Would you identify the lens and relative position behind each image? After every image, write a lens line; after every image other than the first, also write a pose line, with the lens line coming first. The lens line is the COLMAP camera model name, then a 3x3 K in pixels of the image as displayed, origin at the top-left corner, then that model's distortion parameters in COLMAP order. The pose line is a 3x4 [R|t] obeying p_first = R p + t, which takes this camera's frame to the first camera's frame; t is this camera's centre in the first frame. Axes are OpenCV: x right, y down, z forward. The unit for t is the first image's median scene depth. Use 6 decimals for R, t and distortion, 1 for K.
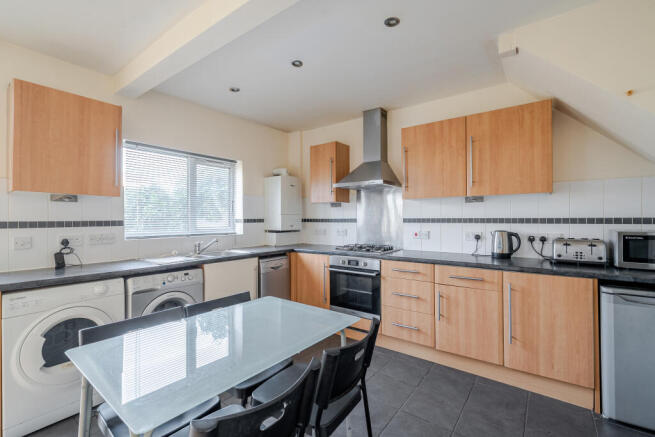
lens RADIAL K [[290.7, 0, 330.2], [0, 290.7, 217.2], [0, 0, 1]] dist [0.000175, -0.000389]
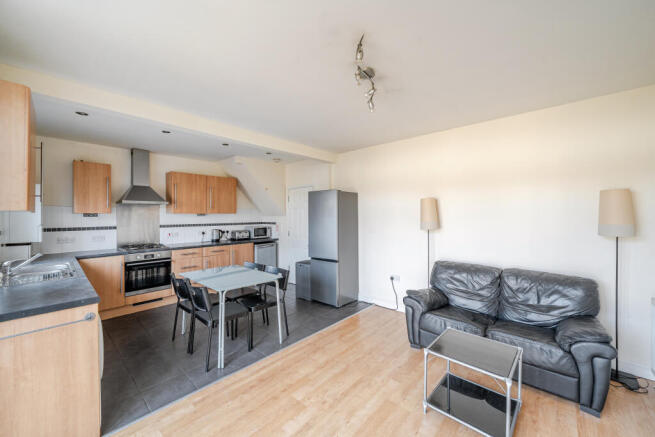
lens RADIAL K [[254.2, 0, 323.8], [0, 254.2, 217.0], [0, 0, 1]] dist [0.003697, 0.000550]
pose [[0.087757, -0.004202, 0.996133, -1.211897], [-0.002782, 0.999986, 0.004463, -0.055000], [-0.996138, -0.003163, 0.087744, 0.003425]]
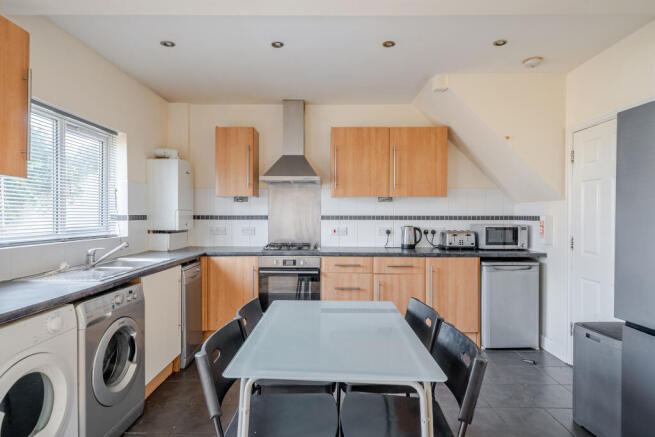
lens RADIAL K [[357.3, 0, 323.0], [0, 357.3, 218.2], [0, 0, 1]] dist [0.002820, 0.001996]
pose [[0.805567, -0.000133, 0.592504, -0.555247], [-0.008231, 0.999901, 0.011415, -0.000585], [-0.592447, -0.014072, 0.805486, 0.007063]]
